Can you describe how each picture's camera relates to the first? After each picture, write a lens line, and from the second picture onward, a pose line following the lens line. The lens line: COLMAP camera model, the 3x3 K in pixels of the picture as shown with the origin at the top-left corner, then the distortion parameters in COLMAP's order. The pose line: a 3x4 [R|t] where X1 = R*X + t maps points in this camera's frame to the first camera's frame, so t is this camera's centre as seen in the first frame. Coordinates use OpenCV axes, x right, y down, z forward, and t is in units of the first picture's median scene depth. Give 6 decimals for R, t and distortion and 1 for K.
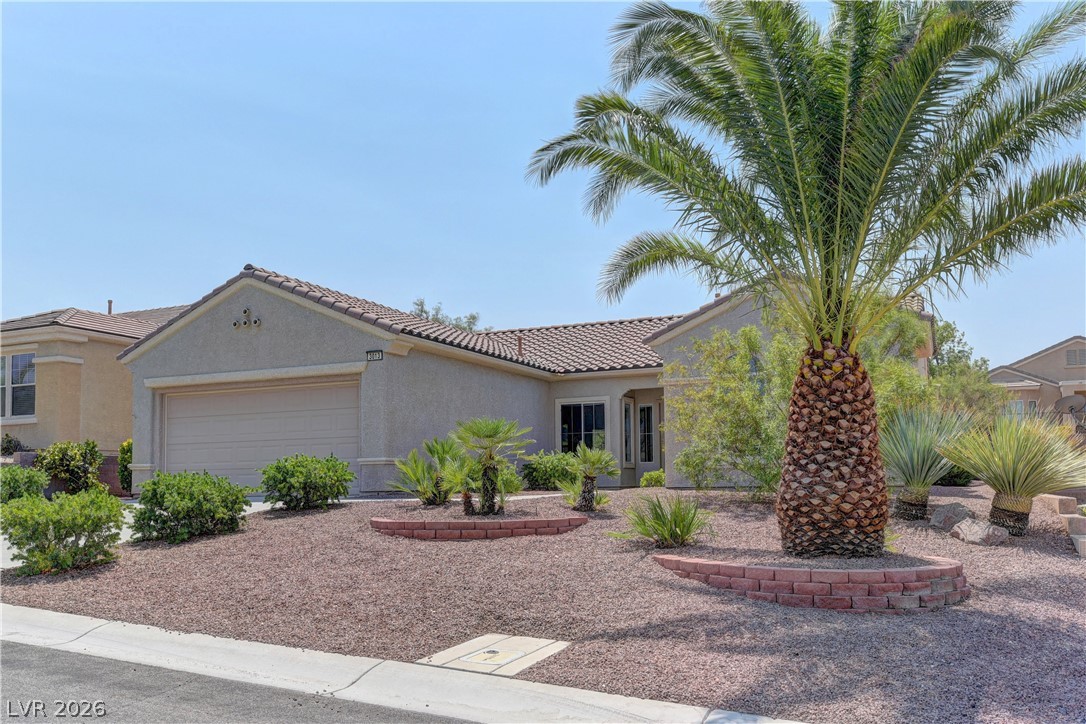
lens RADIAL K [[775.9, 0, 543.0], [0, 775.9, 362.0], [0, 0, 1]] dist [-0.003878, -0.001004]
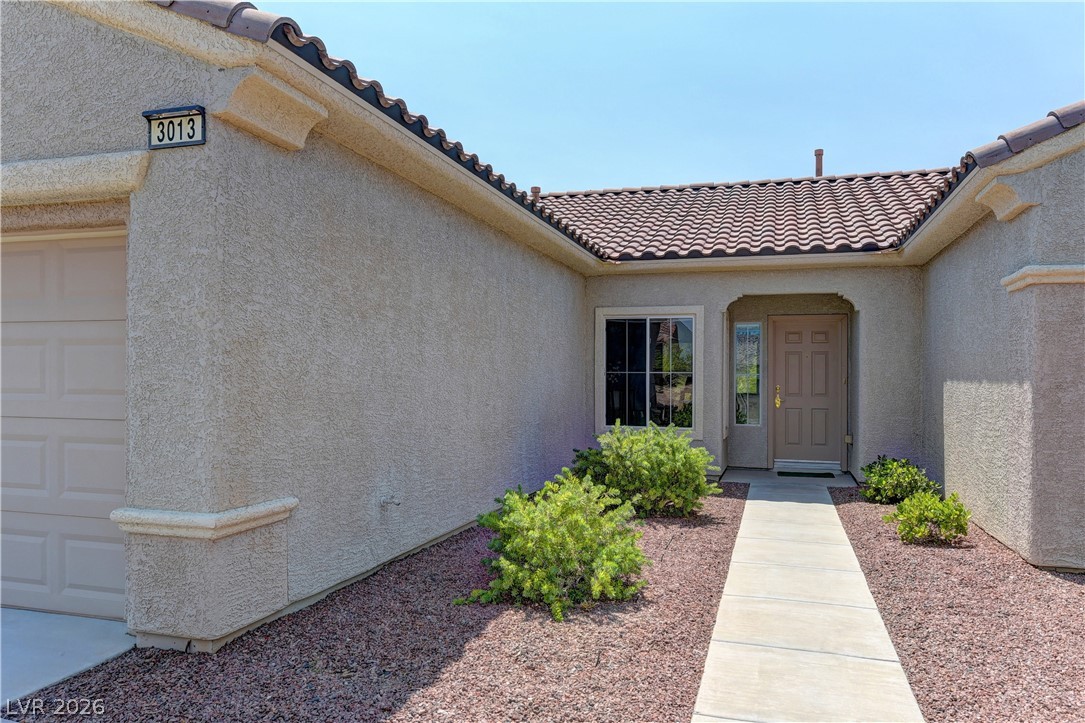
lens RADIAL K [[775.2, 0, 542.5], [0, 775.2, 361.5], [0, 0, 1]] dist [-0.003878, -0.001004]
pose [[0.994307, 0.026384, 0.103230, -0.106074], [-0.038478, 0.992389, 0.116976, 0.031610], [-0.099358, -0.120282, 0.987755, 0.646754]]
